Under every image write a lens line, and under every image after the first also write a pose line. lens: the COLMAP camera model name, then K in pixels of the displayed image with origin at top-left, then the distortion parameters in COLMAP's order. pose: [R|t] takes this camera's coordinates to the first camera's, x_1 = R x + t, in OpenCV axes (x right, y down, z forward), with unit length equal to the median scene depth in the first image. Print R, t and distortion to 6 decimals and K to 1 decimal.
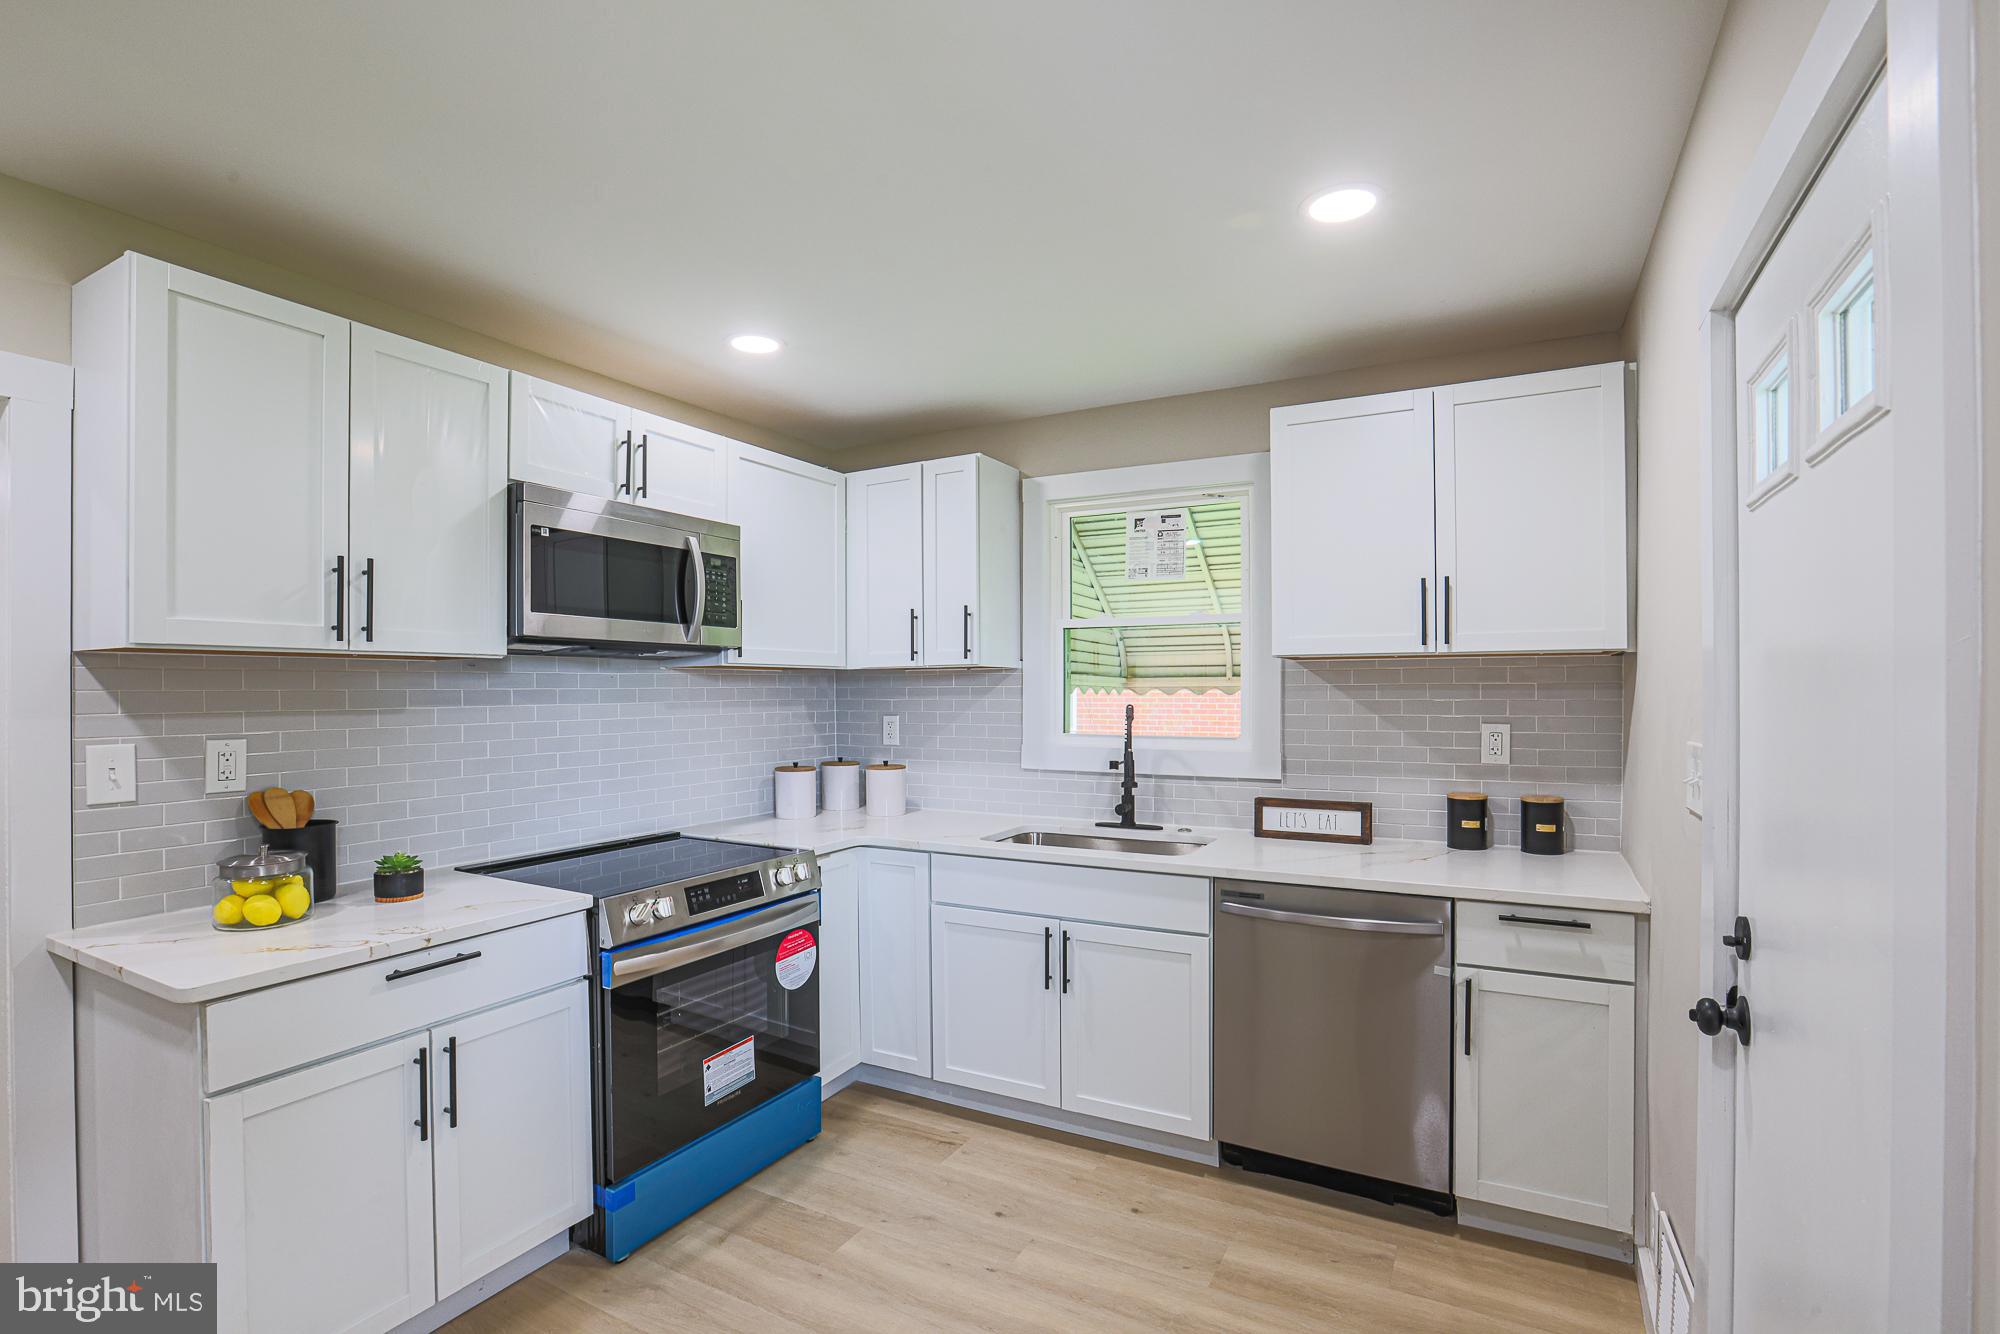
lens RADIAL K [[922.0, 0, 1000.0], [0, 922.0, 667.0], [0, 0, 1]] dist [-0.053943, 0.018984]
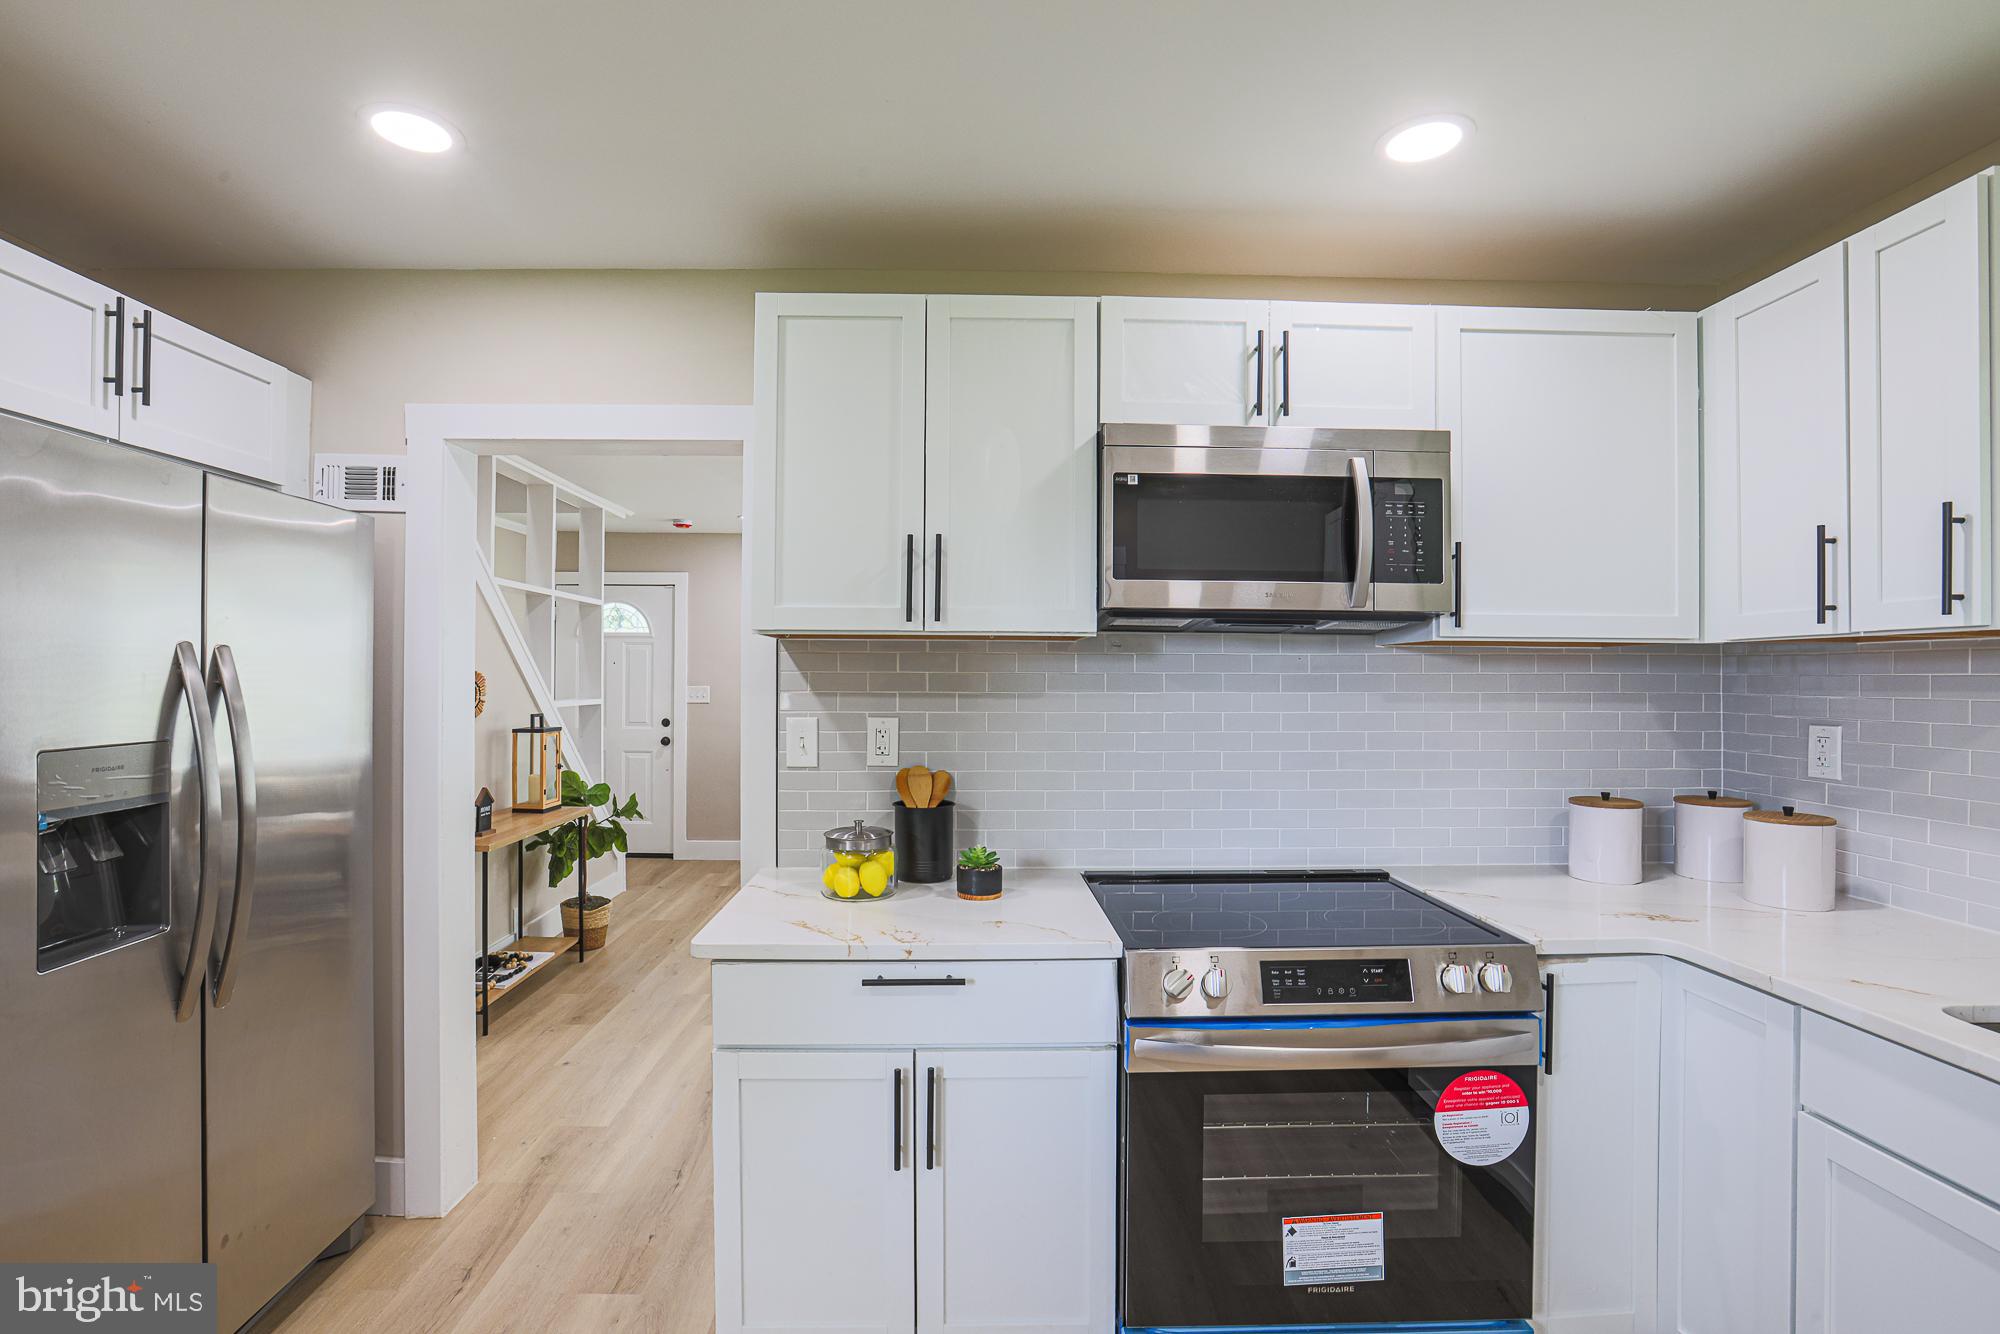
lens RADIAL K [[922.0, 0, 1000.0], [0, 922.0, 667.0], [0, 0, 1]] dist [-0.053943, 0.018984]
pose [[0.505598, -0.000584, -0.862769, 0.133856], [0.013046, 0.999891, 0.006968, 0.010318], [0.862671, -0.014779, 0.505550, 0.426386]]
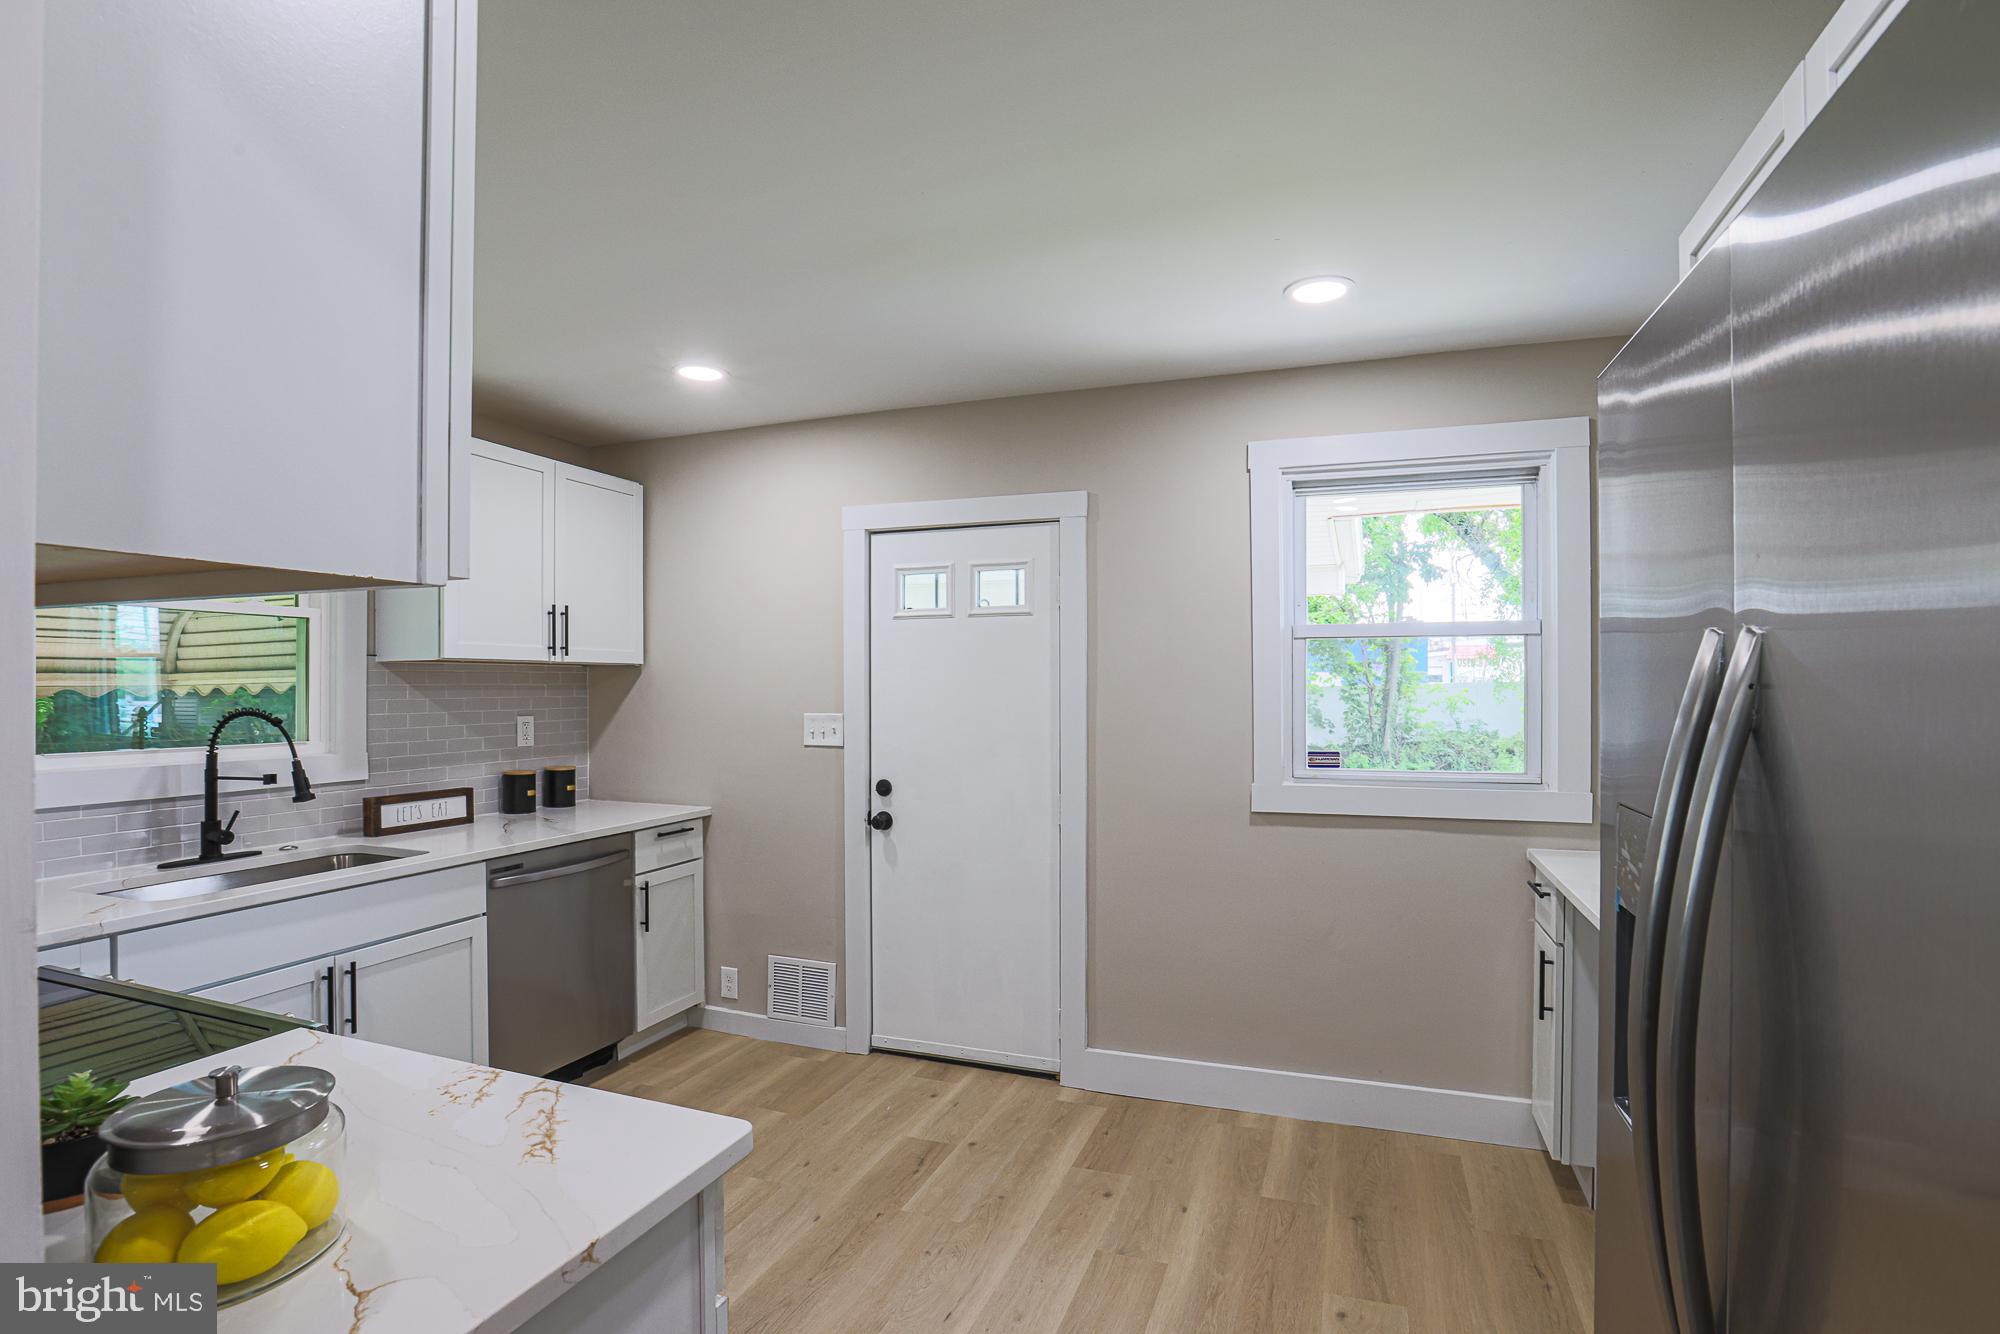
lens RADIAL K [[922.0, 0, 1000.0], [0, 922.0, 667.0], [0, 0, 1]] dist [-0.053943, 0.018984]
pose [[-0.116102, 0.024251, 0.992941, -0.870953], [-0.018450, 0.999477, -0.026568, 0.014916], [-0.993066, -0.021404, -0.115594, 0.490242]]
